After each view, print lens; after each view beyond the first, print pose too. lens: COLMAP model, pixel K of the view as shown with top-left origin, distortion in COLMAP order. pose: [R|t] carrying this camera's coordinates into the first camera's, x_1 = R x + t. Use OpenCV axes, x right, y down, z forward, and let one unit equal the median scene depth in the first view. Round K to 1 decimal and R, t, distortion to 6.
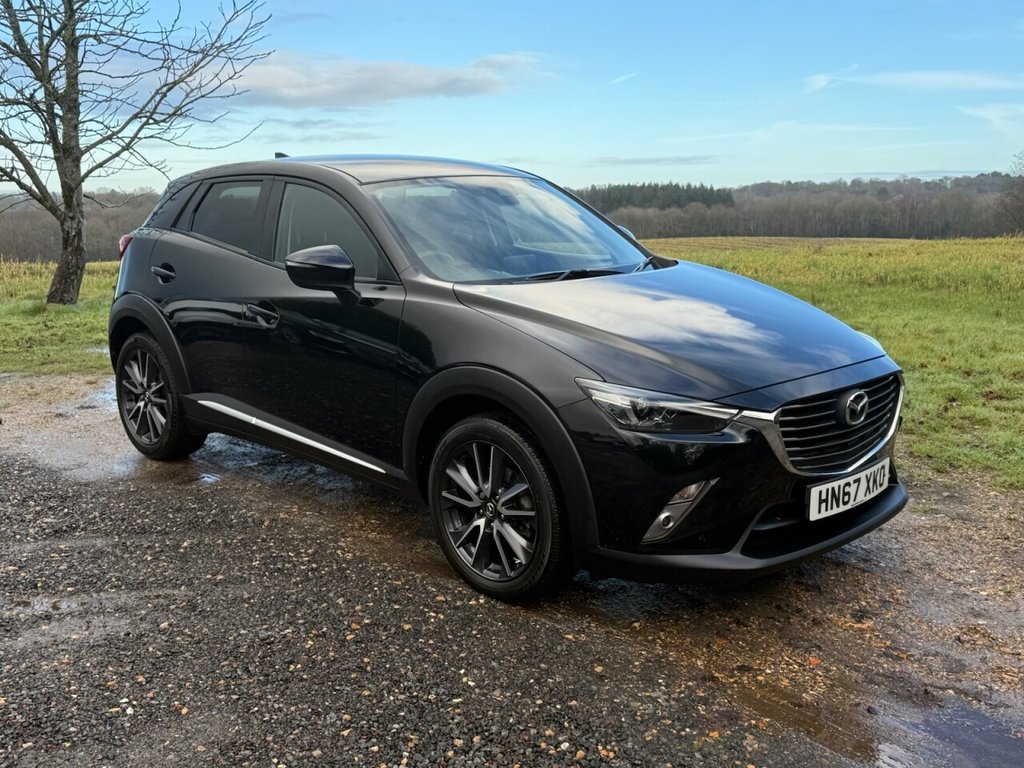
lens RADIAL K [[1045.8, 0, 517.5], [0, 1045.8, 389.9], [0, 0, 1]] dist [0.205643, -0.466767]
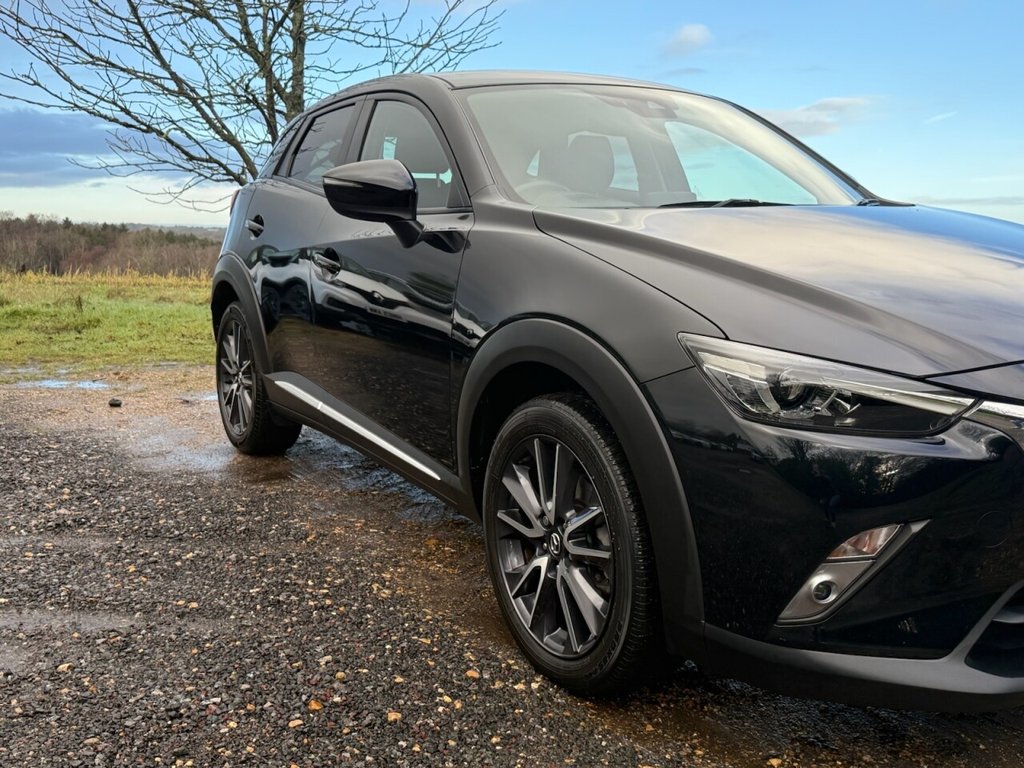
lens RADIAL K [[1047.1, 0, 512.3], [0, 1047.1, 389.0], [0, 0, 1]] dist [0.197975, -0.440064]
pose [[0.966407, 0.051453, -0.251812, 0.101538], [-0.060924, 0.997693, -0.029957, 0.038761], [0.249690, 0.044292, 0.967312, 0.349680]]
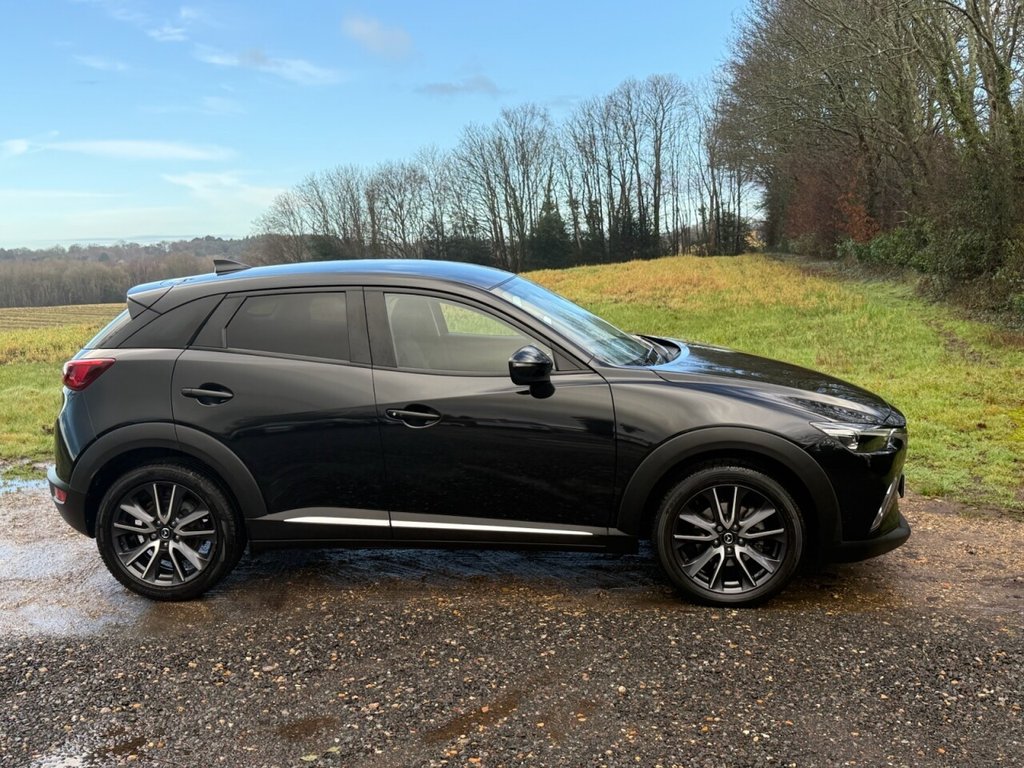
lens RADIAL K [[1044.1, 0, 515.1], [0, 1044.1, 385.9], [0, 0, 1]] dist [0.197910, -0.438578]
pose [[0.766401, -0.113857, 0.632191, -0.964836], [0.153022, 0.988194, -0.007536, -0.093364], [-0.623870, 0.102514, 0.774776, 0.148677]]
